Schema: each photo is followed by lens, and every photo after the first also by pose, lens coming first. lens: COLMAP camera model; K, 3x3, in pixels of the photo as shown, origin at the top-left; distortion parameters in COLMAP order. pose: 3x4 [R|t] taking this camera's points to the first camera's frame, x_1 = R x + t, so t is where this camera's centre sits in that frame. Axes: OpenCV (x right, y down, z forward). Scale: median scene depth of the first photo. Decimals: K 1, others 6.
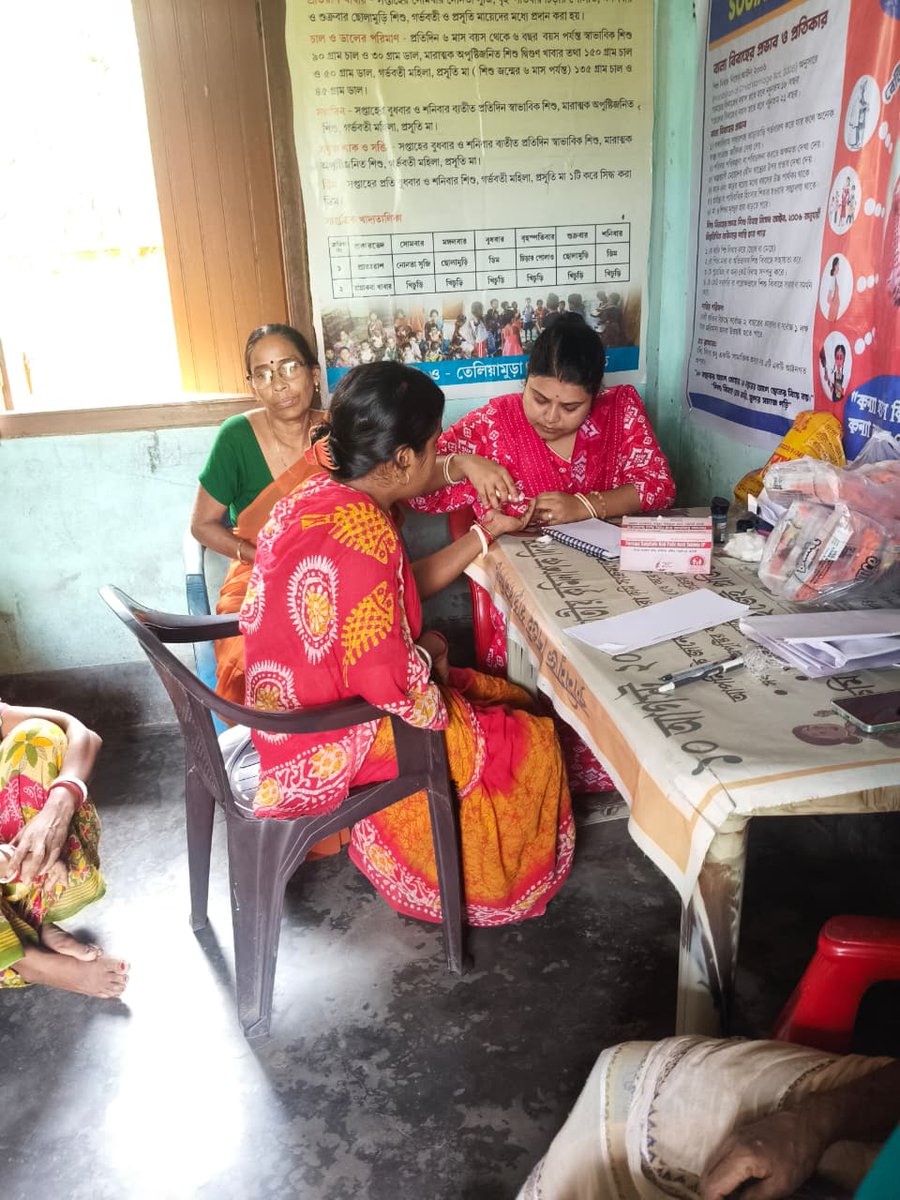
lens RADIAL K [[921.3, 0, 445.1], [0, 921.3, 601.4], [0, 0, 1]] dist [-0.021437, -0.026000]
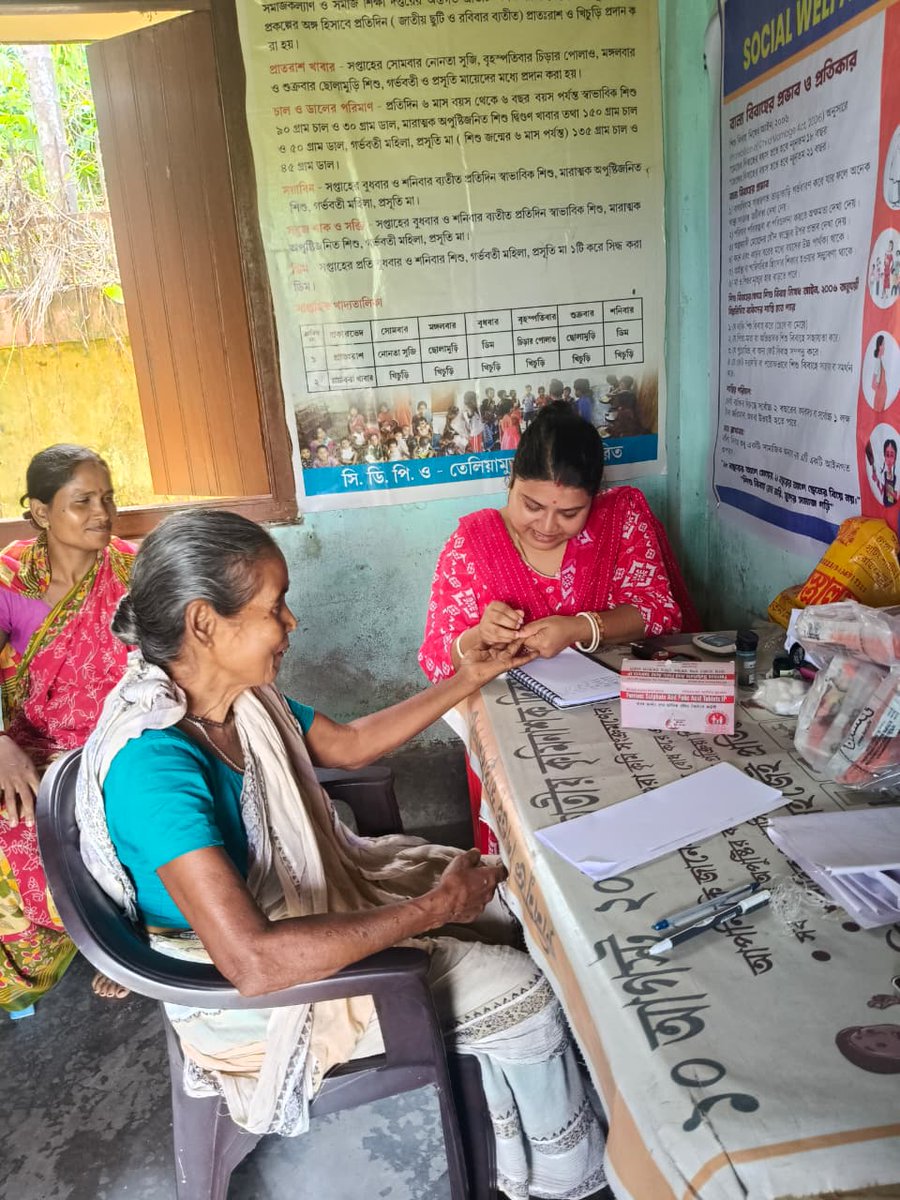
lens RADIAL K [[921.3, 0, 449.9], [0, 921.3, 596.3], [0, 0, 1]] dist [-0.021437, -0.026000]
pose [[0.998477, -0.016166, -0.052743, 0.069481], [0.012355, 0.997343, -0.071788, -0.076303], [0.053763, 0.071027, 0.996024, 0.150554]]
